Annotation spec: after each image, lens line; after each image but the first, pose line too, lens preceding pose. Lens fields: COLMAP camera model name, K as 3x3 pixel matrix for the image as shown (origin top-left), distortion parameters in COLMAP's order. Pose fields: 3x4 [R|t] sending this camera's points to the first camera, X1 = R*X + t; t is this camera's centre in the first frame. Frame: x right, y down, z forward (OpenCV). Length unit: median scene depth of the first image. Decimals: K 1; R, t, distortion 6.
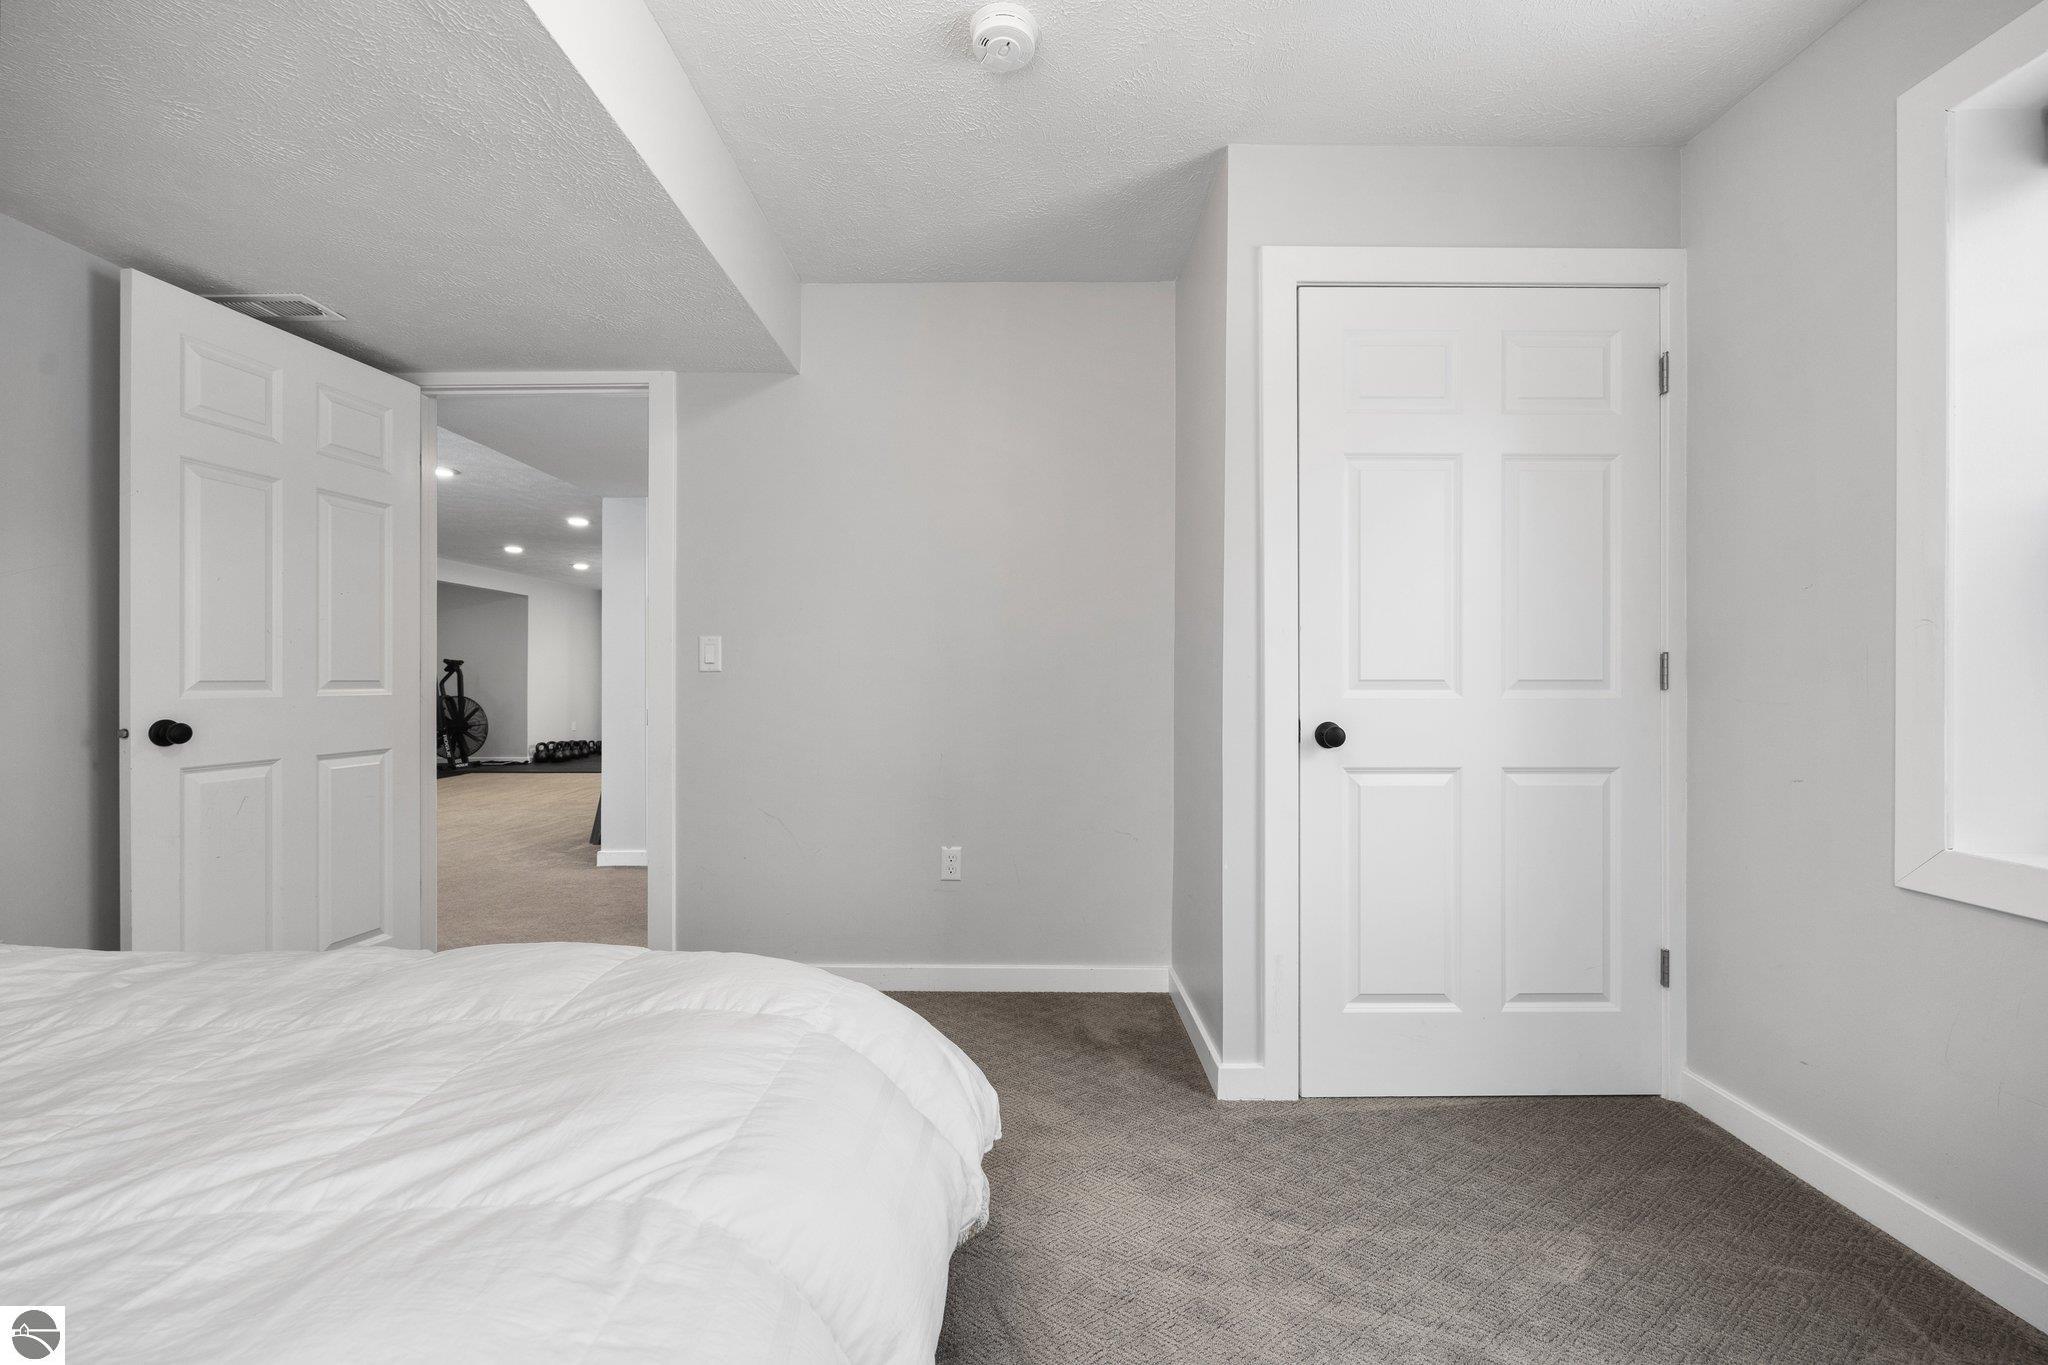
lens RADIAL K [[803.1, 0, 1018.7], [0, 803.1, 675.7], [0, 0, 1]] dist [0.001036, 0.000390]
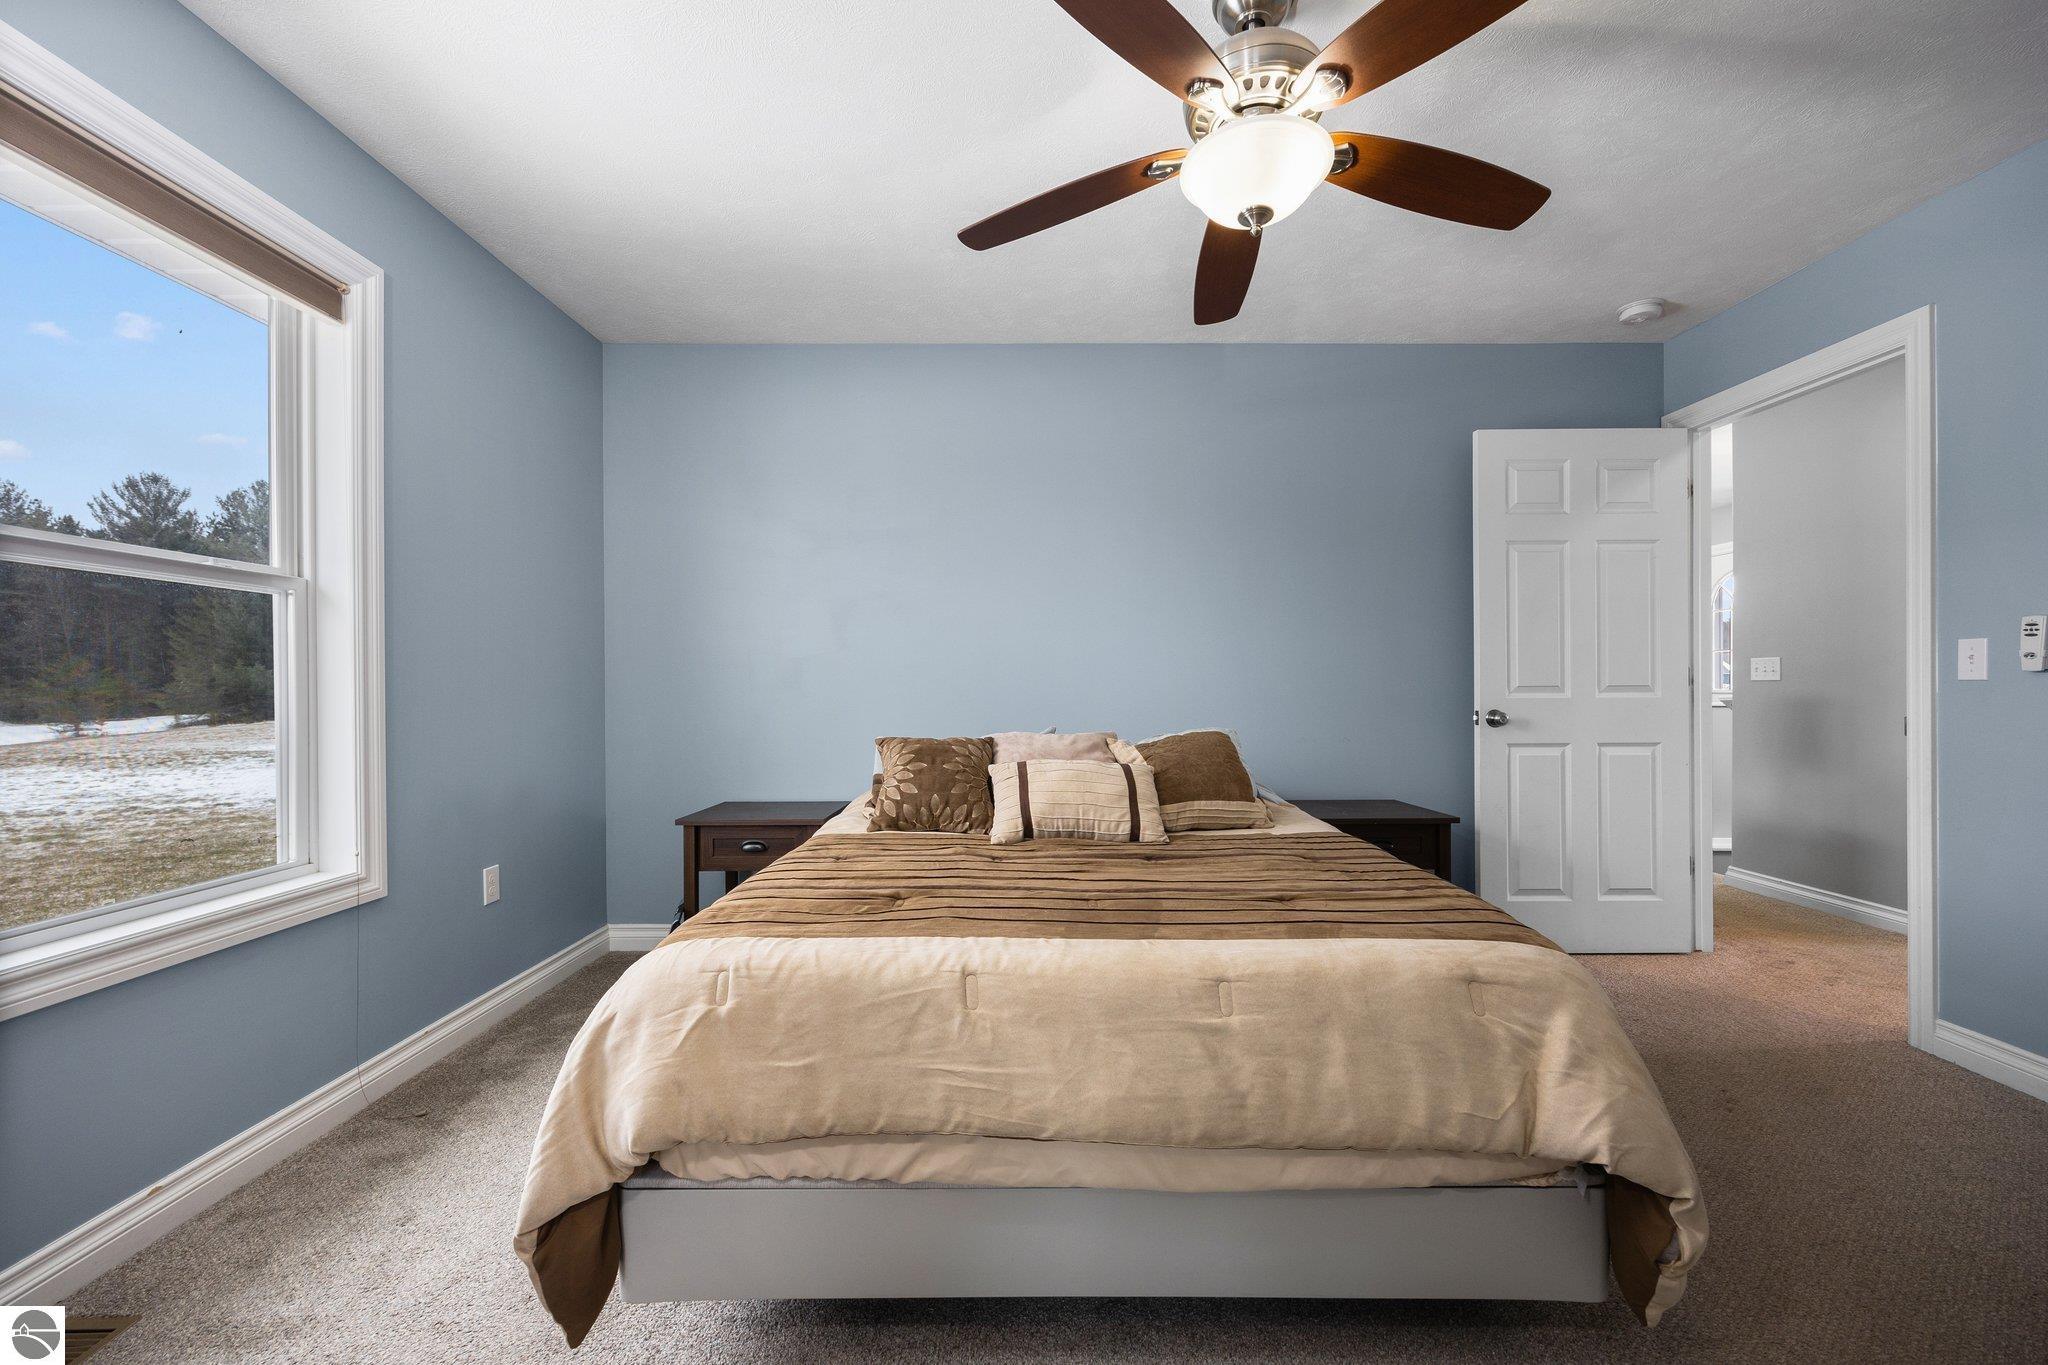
lens RADIAL K [[803.1, 0, 1018.7], [0, 803.1, 675.7], [0, 0, 1]] dist [0.001036, 0.000390]
pose [[0.062213, -0.014832, -0.997953, 0.448581], [0.008712, 0.999860, -0.014318, -0.000607], [0.998025, -0.007804, 0.062334, -0.030822]]
